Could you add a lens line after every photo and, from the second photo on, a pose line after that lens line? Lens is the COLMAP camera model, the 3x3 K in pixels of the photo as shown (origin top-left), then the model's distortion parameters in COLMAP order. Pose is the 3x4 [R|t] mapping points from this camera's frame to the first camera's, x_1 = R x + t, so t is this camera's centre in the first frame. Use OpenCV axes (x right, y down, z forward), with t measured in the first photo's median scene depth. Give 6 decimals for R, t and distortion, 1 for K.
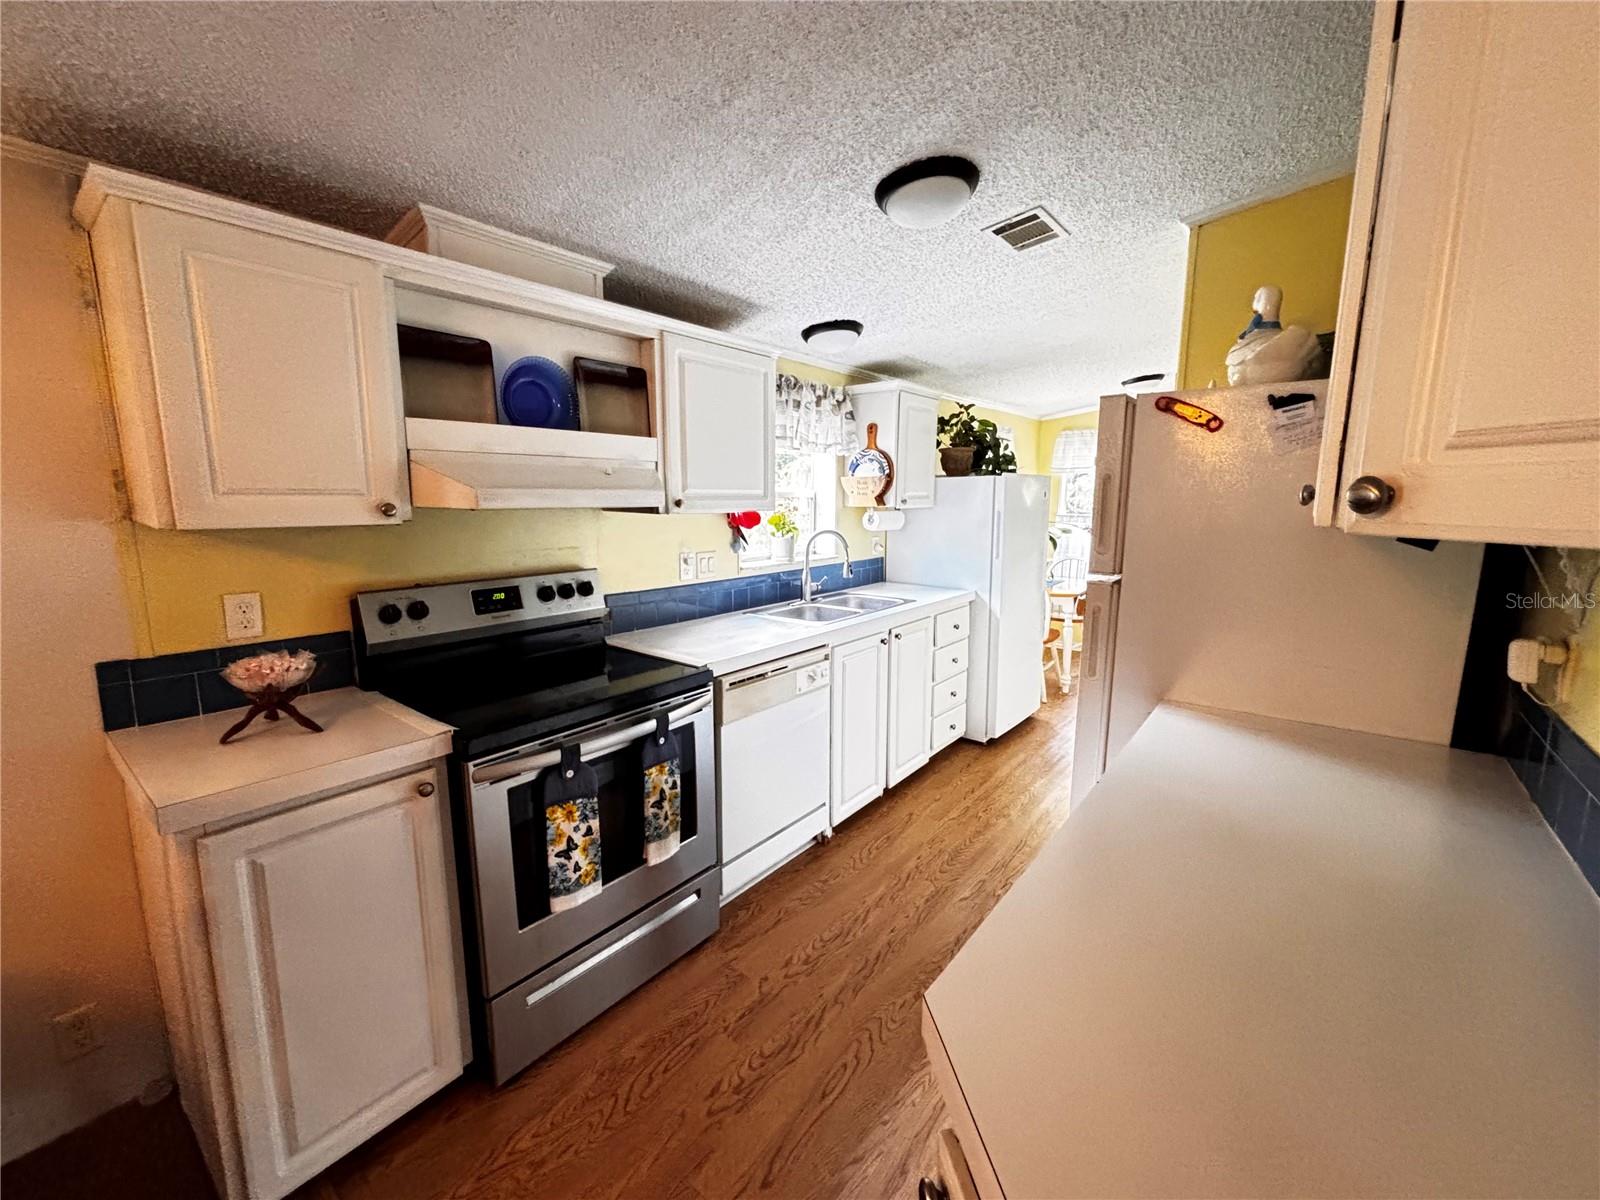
lens RADIAL K [[642.0, 0, 799.6], [0, 642.0, 596.4], [0, 0, 1]] dist [-0.001815, -0.000454]
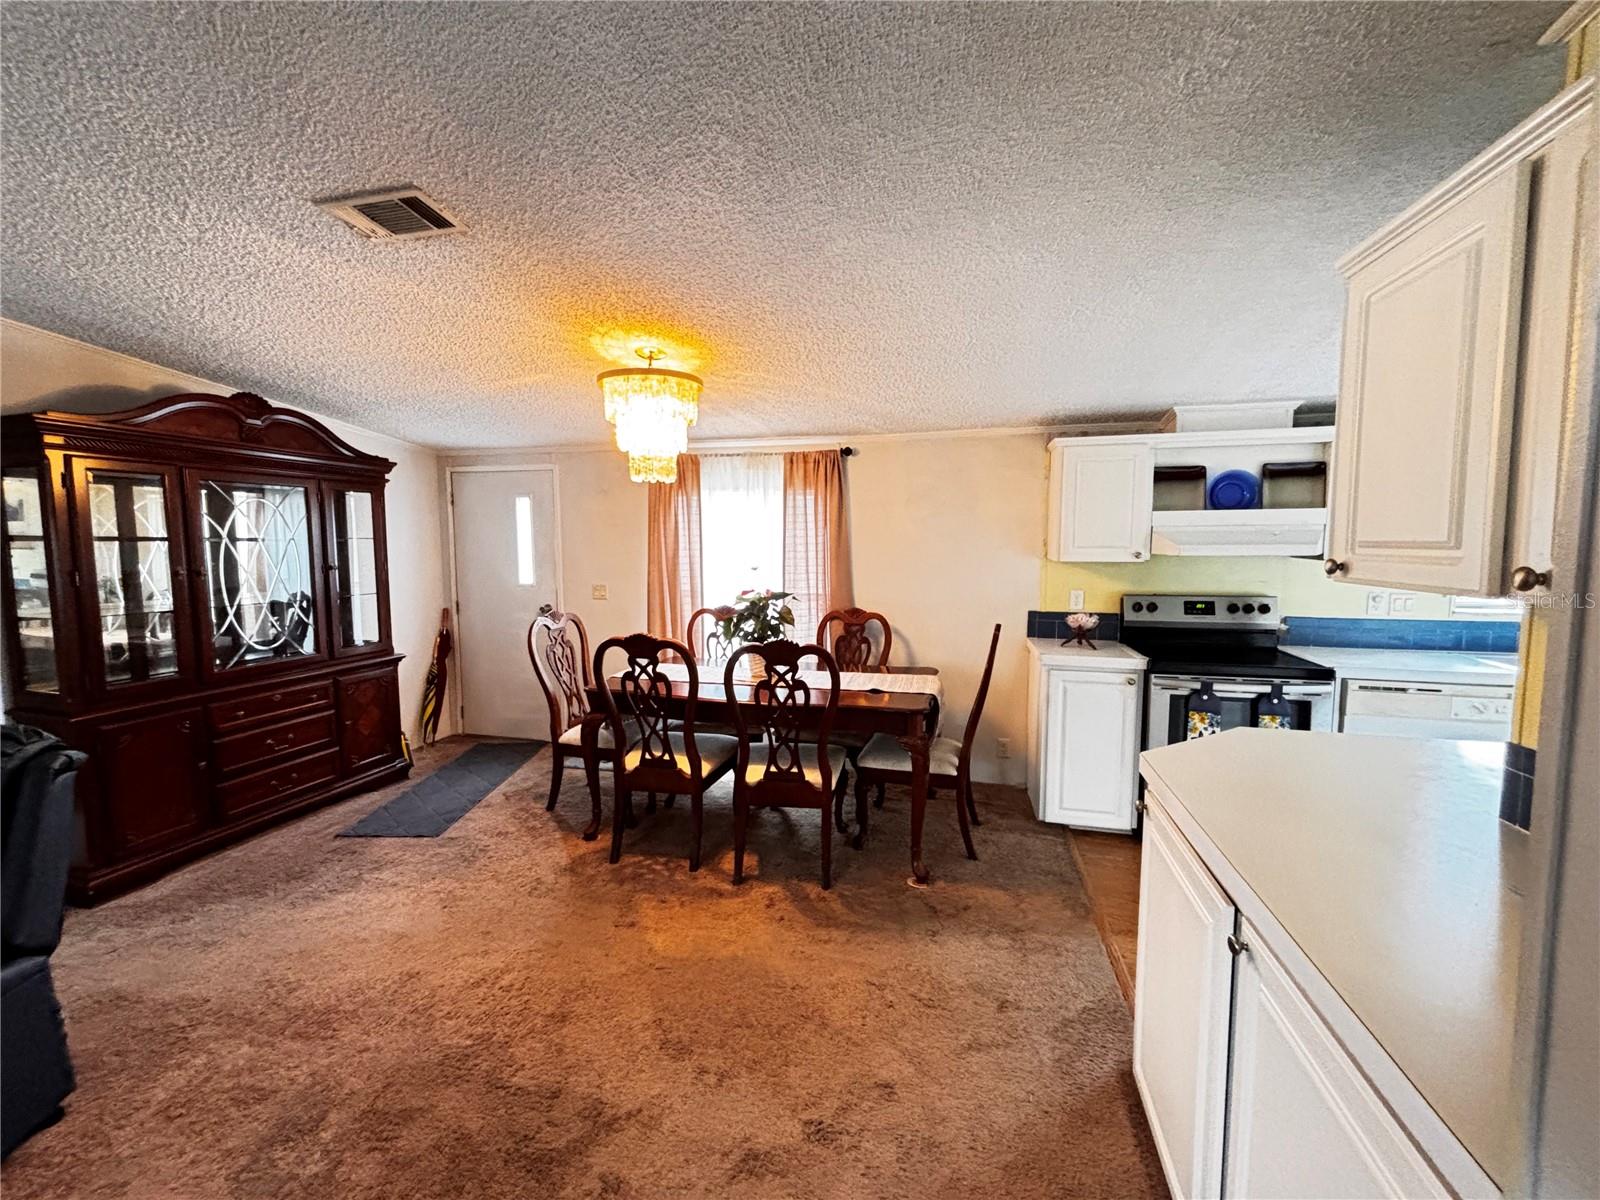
lens RADIAL K [[642.0, 0, 802.6], [0, 642.0, 591.0], [0, 0, 1]] dist [-0.001815, -0.000454]
pose [[0.416873, 0.071819, -0.906123, 0.724555], [-0.133545, 0.990895, 0.017098, 0.082663], [0.899101, 0.113881, 0.422668, -0.773933]]
